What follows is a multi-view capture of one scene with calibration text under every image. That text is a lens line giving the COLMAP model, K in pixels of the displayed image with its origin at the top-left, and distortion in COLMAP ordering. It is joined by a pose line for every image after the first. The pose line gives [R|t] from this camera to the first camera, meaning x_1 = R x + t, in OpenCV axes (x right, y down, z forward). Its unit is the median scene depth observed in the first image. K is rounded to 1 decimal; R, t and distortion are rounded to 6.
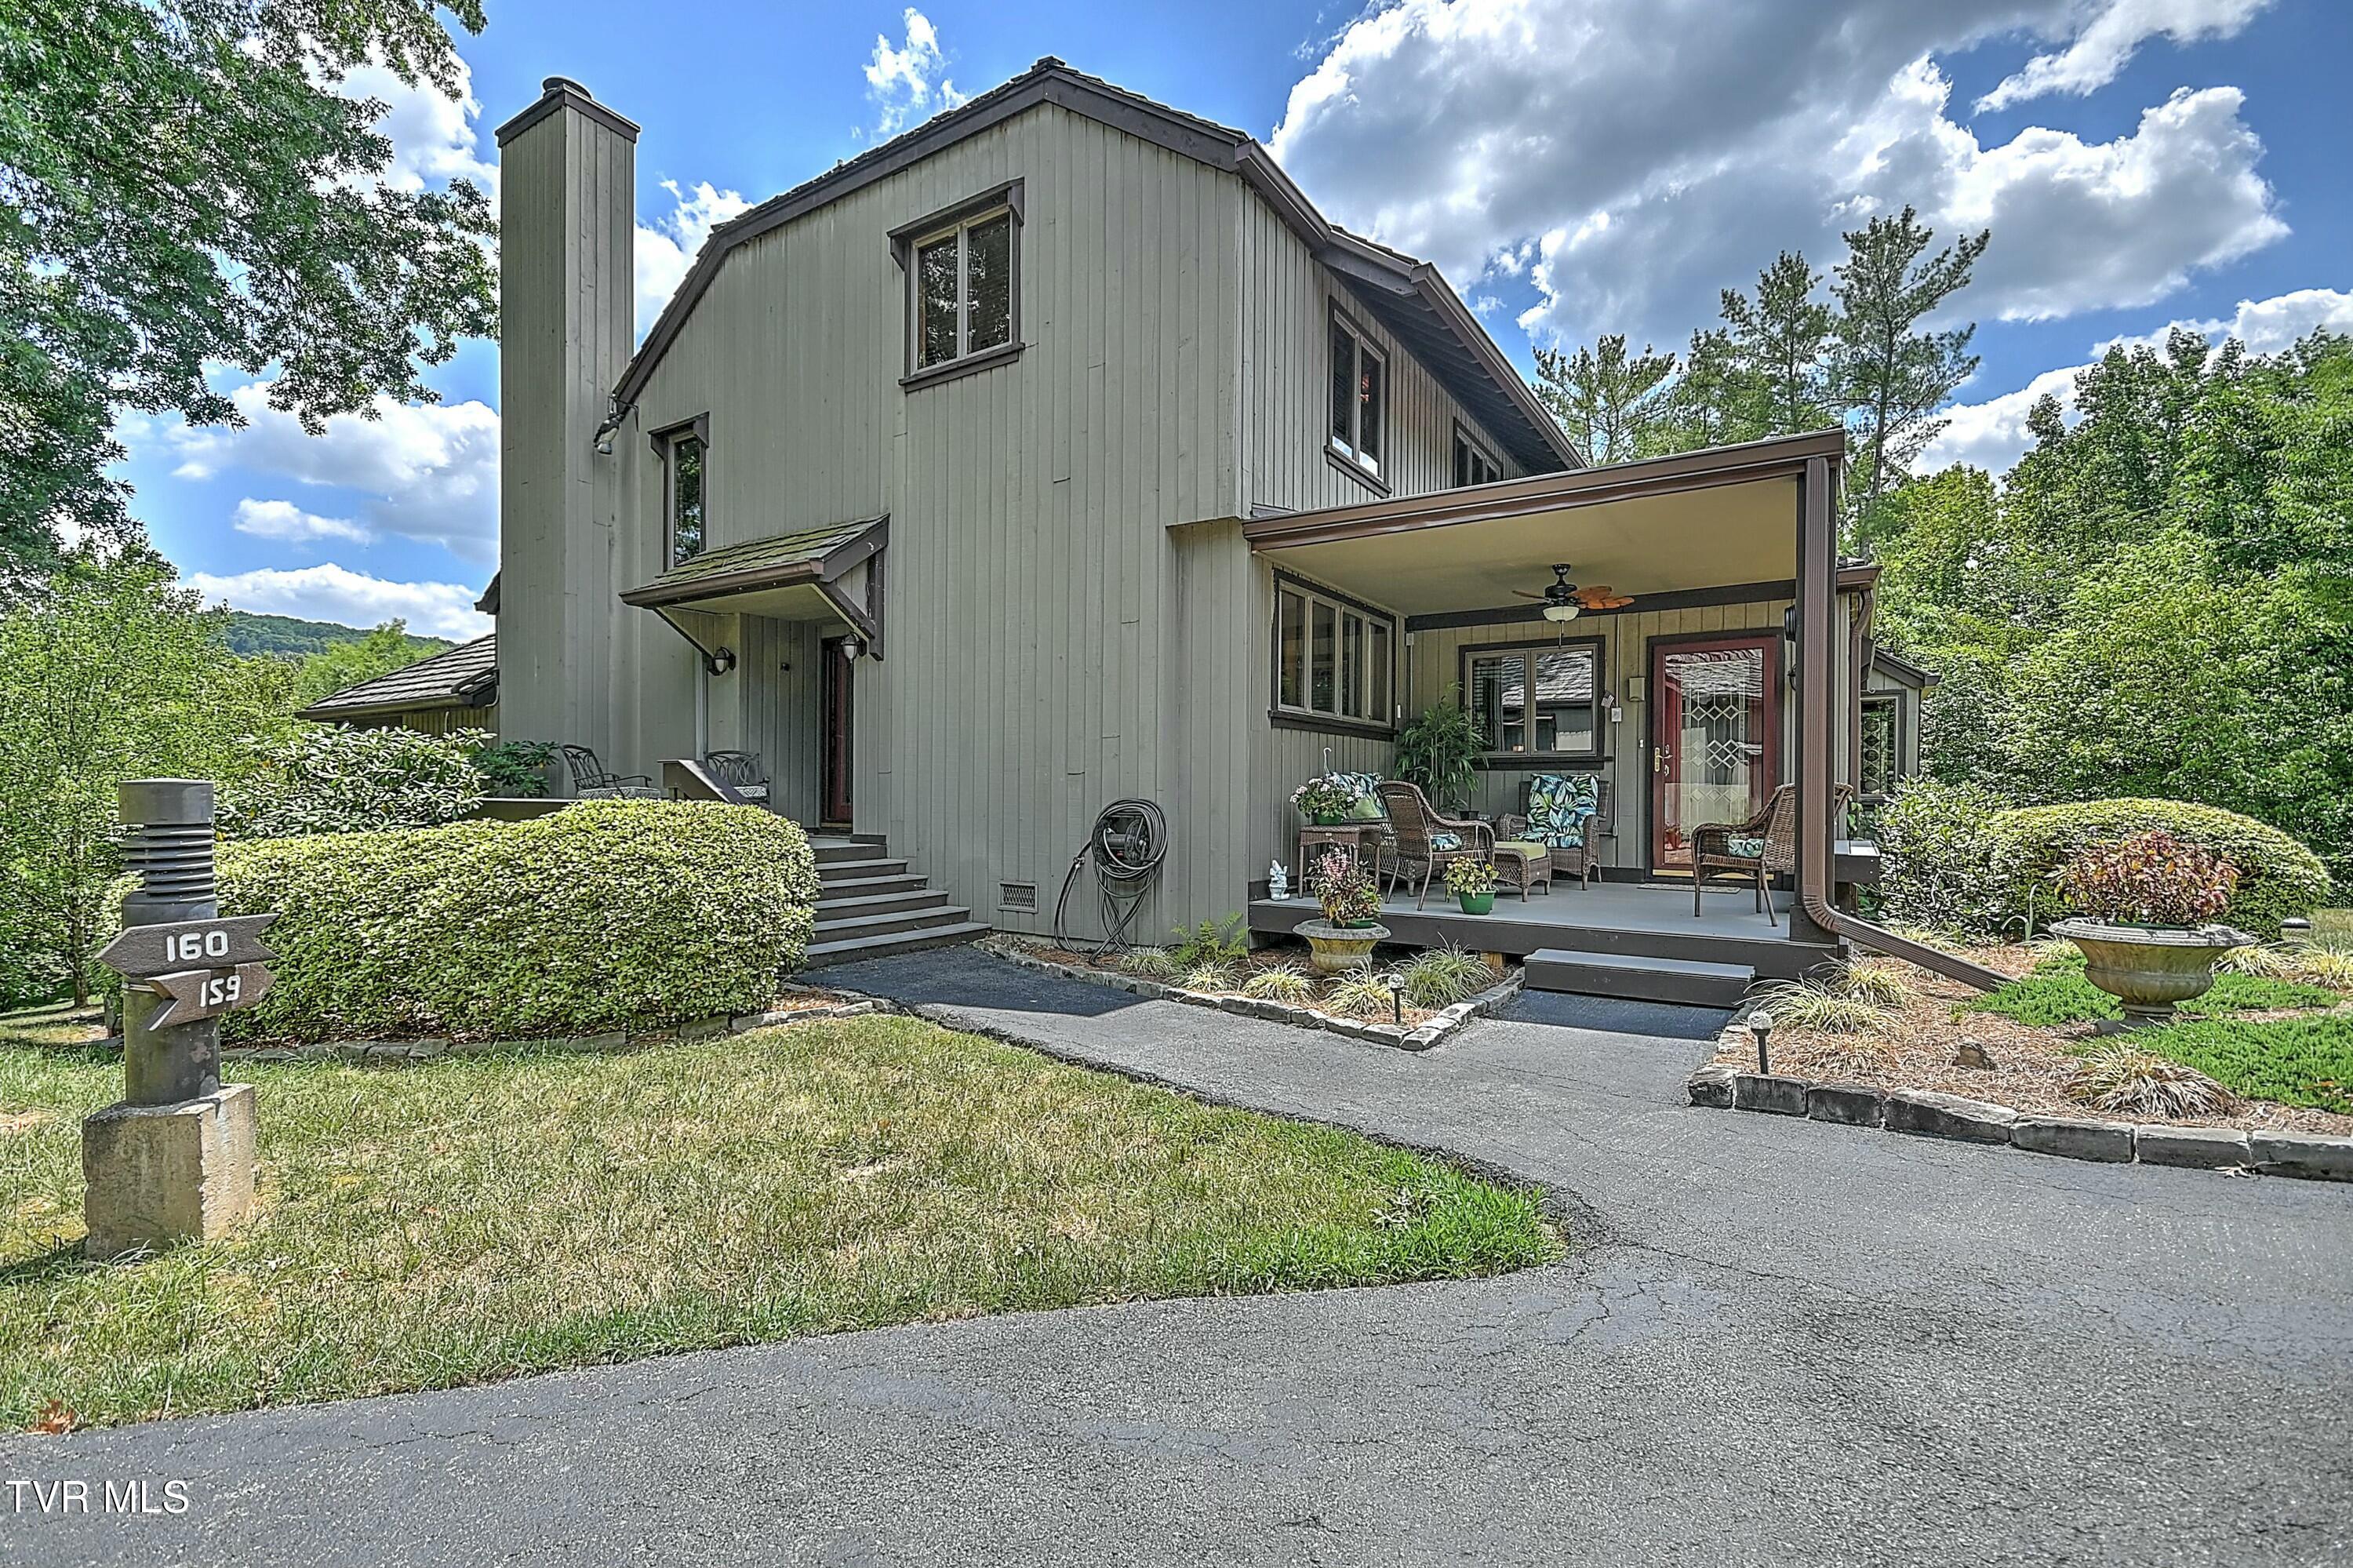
lens RADIAL K [[1040.8, 0, 1176.5], [0, 1040.8, 784.0], [0, 0, 1]] dist [-0.001314, -0.000194]
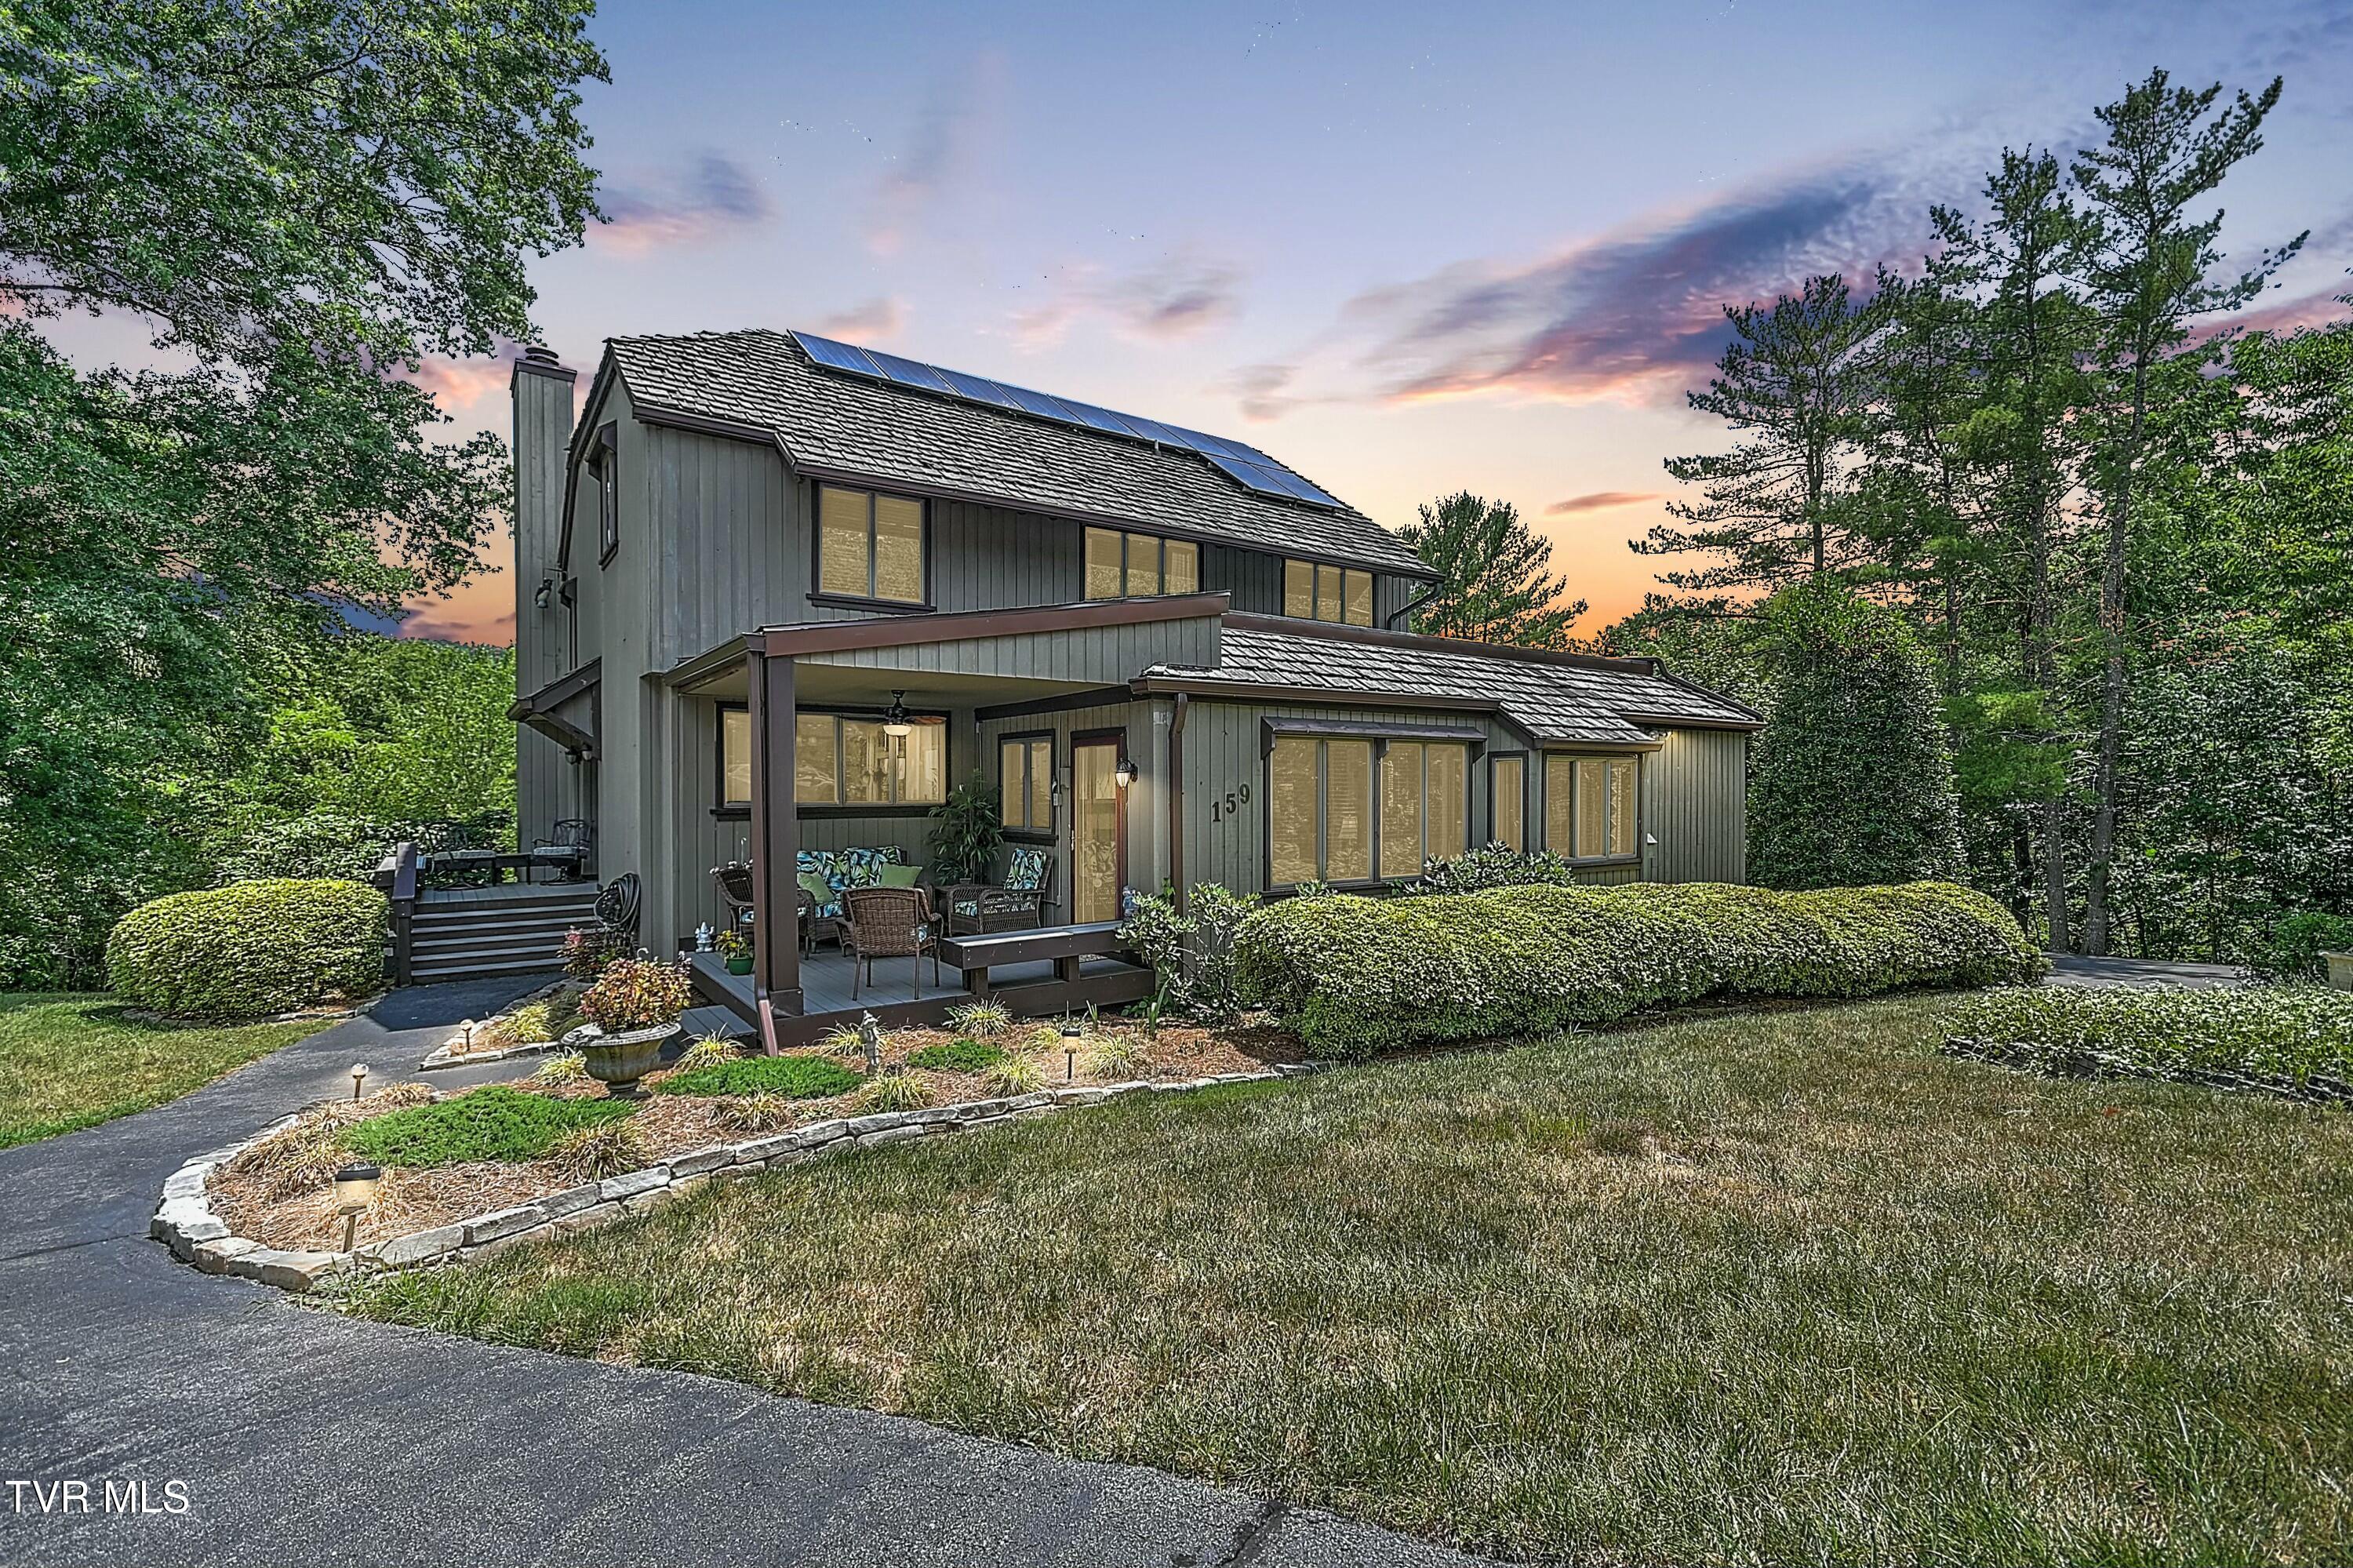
lens RADIAL K [[1040.8, 0, 1176.5], [0, 1040.8, 784.0], [0, 0, 1]] dist [-0.001314, -0.000194]
pose [[0.925123, -0.002665, -0.379659, 0.927631], [0.007594, 0.999905, 0.011486, -0.091892], [0.379593, -0.013509, 0.925055, -0.015182]]
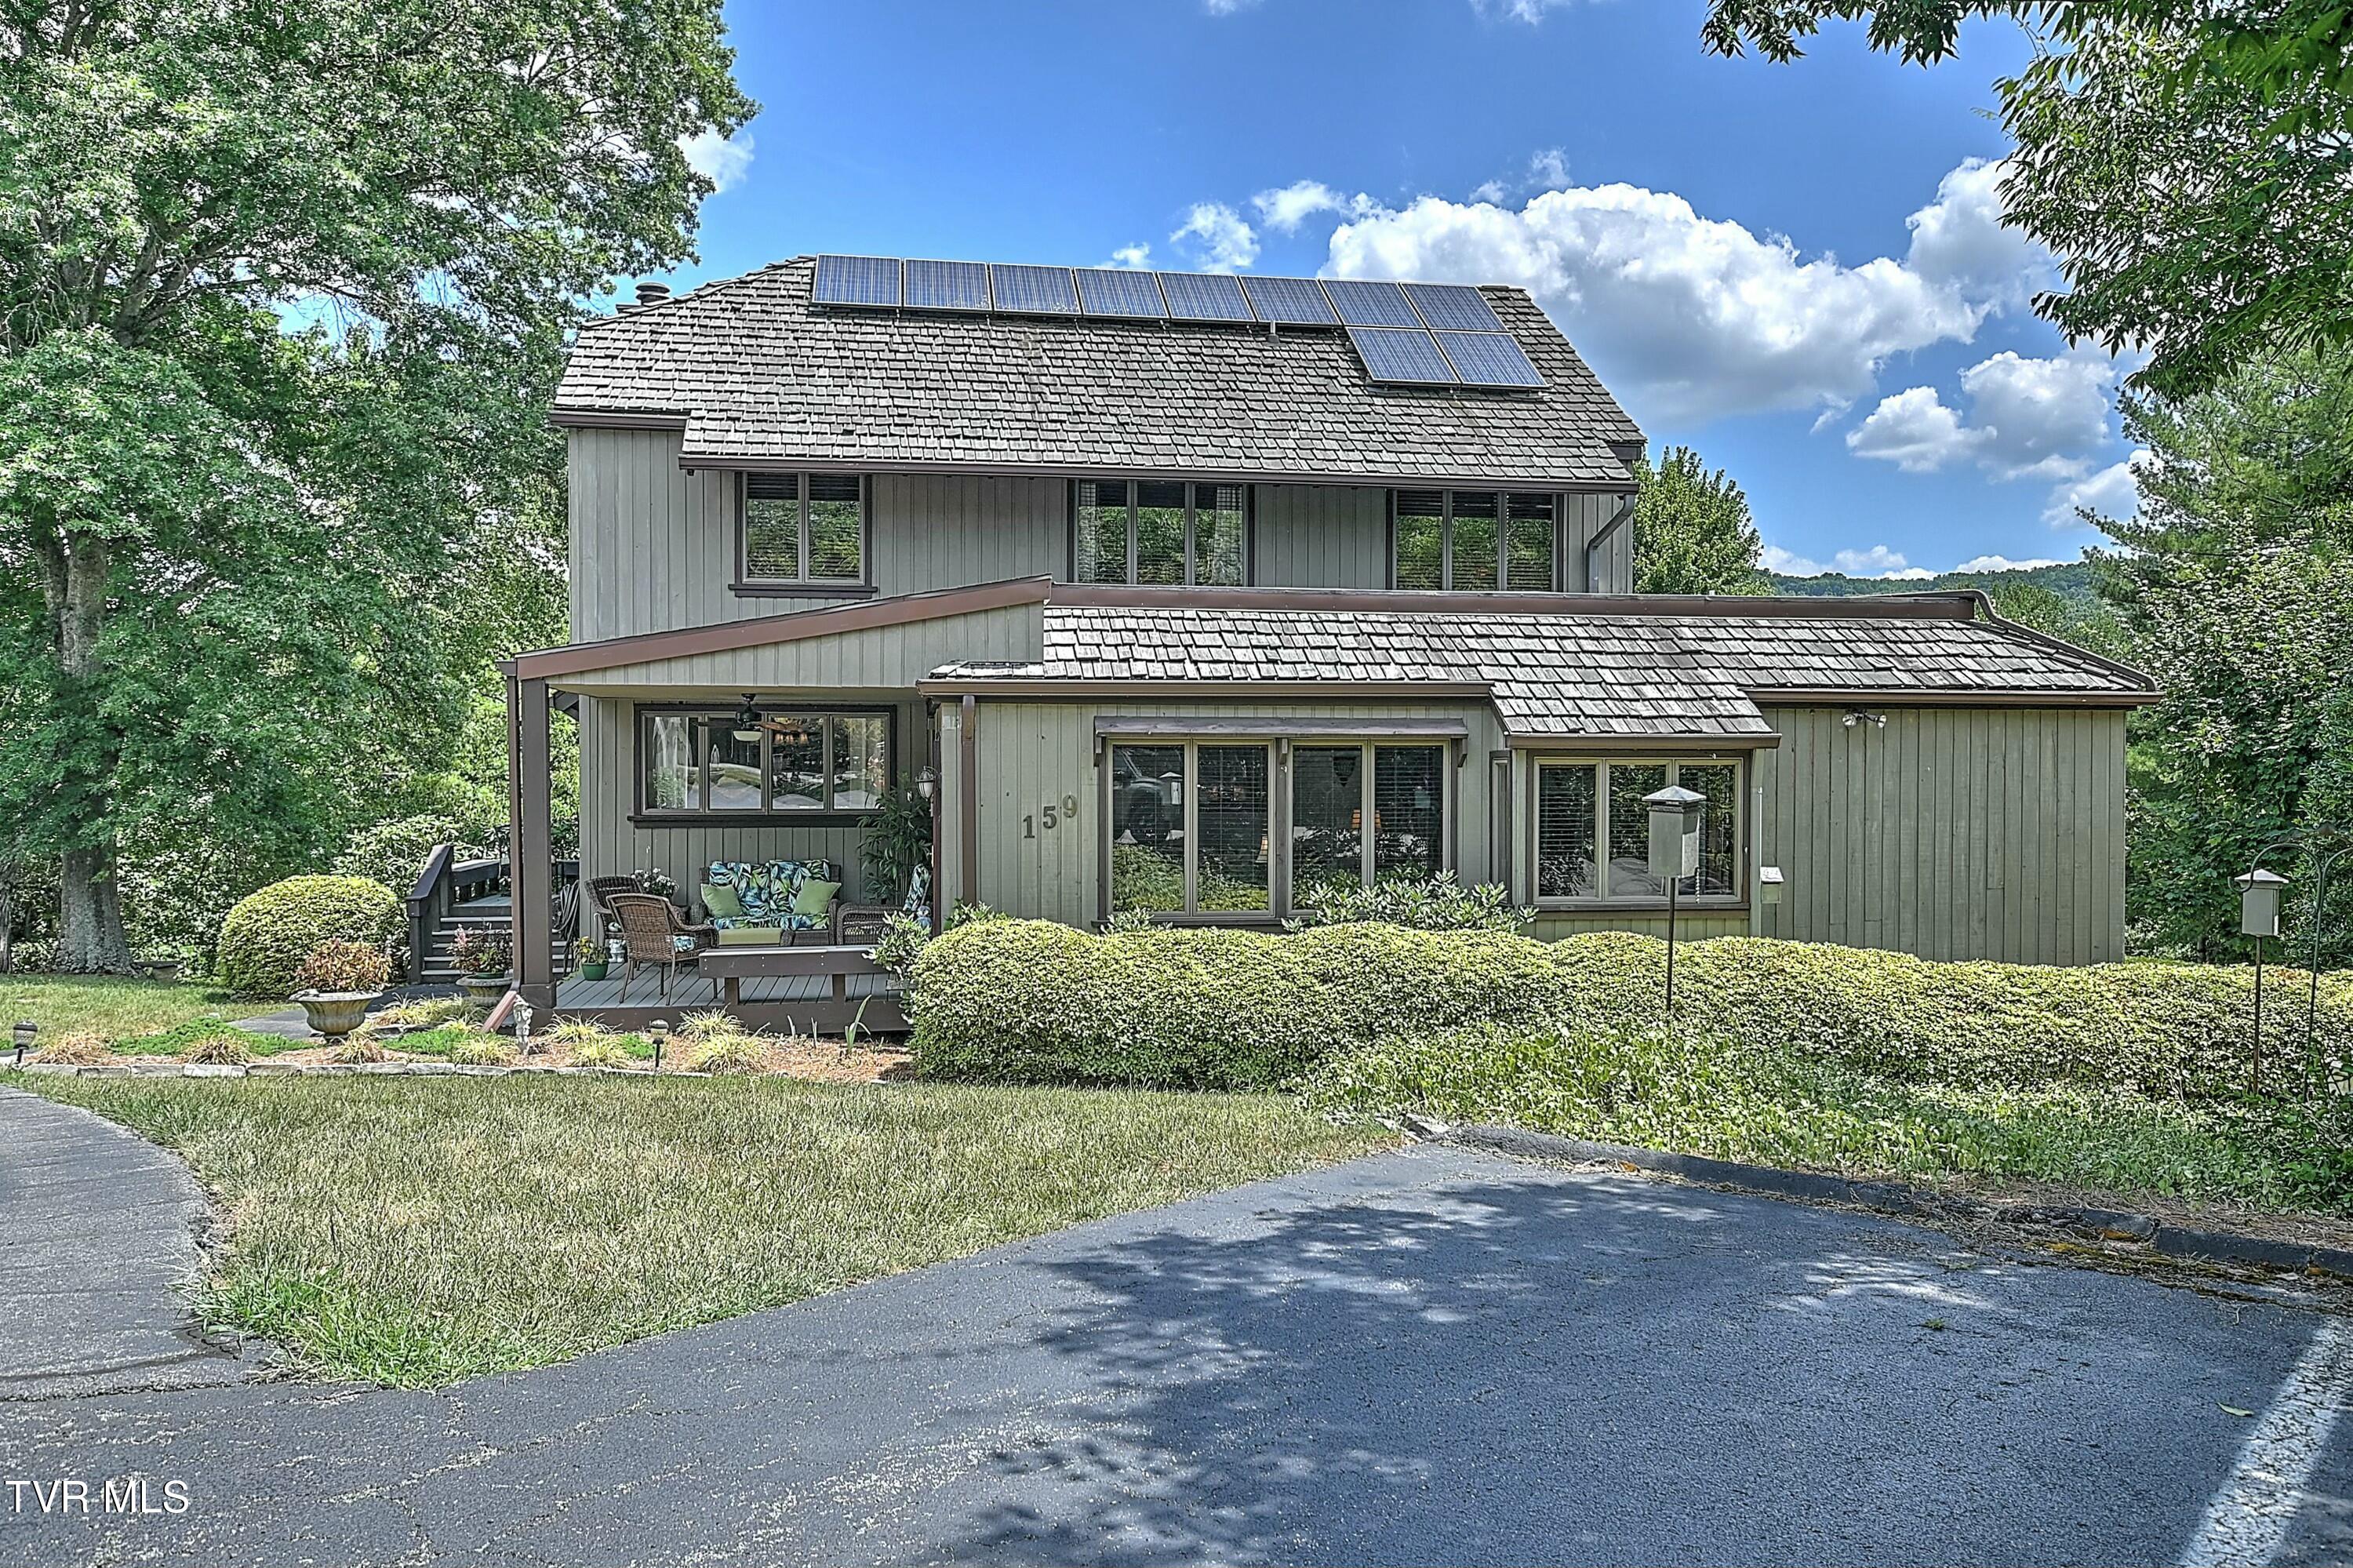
lens RADIAL K [[1773.6, 0, 1175.7], [0, 1773.6, 754.3], [0, 0, 1]] dist [-0.041235, -0.002028]
pose [[0.686254, -0.006662, -0.727332, 1.733517], [0.010636, 0.999943, 0.000876, -0.114104], [0.727285, -0.008337, 0.686285, -0.014813]]
